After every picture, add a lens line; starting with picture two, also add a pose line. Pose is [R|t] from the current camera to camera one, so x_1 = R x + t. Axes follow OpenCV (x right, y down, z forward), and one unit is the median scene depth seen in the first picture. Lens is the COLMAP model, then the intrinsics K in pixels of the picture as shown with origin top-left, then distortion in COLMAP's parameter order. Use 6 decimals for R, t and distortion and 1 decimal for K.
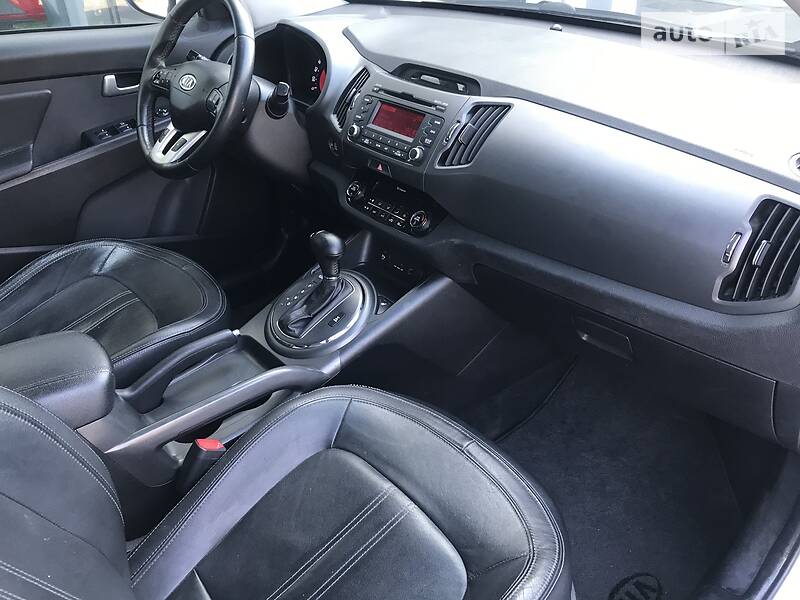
lens RADIAL K [[661.2, 0, 399.7], [0, 661.2, 293.5], [0, 0, 1]] dist [0.015092, 0.002057]
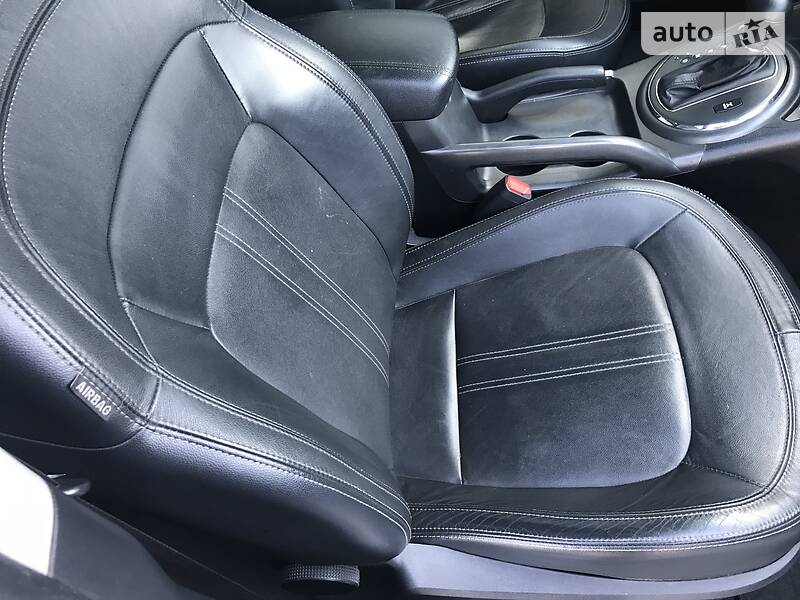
lens RADIAL K [[661.2, 0, 402.0], [0, 661.2, 296.1], [0, 0, 1]] dist [0.015092, 0.002057]
pose [[0.752439, 0.513095, -0.413000, 0.055946], [-0.273787, 0.813937, 0.512394, -0.077219], [0.599063, -0.272472, 0.752916, 0.126675]]
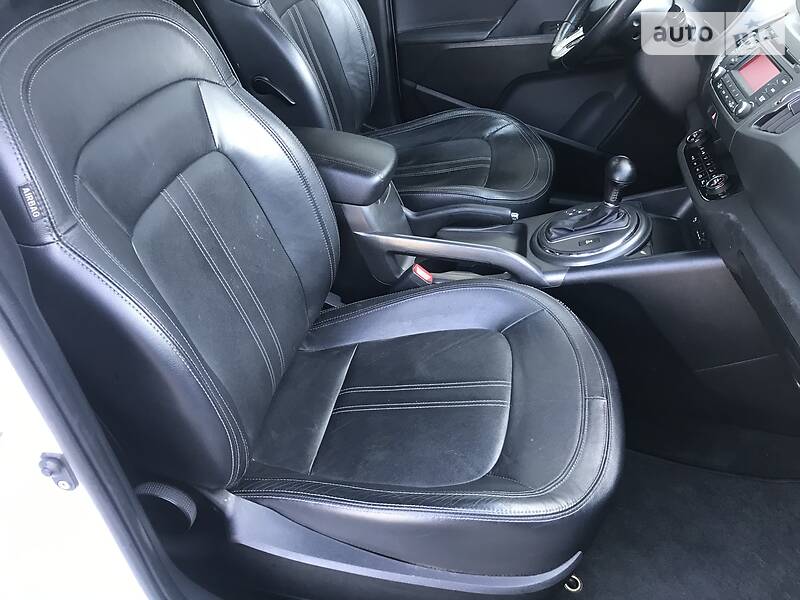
lens RADIAL K [[661.2, 0, 402.1], [0, 661.2, 301.9], [0, 0, 1]] dist [0.015092, 0.002057]
pose [[0.626968, 0.492431, -0.603675, 0.396332], [-0.440419, 0.863222, 0.246736, -0.005776], [0.642606, 0.111175, 0.758089, 0.065086]]
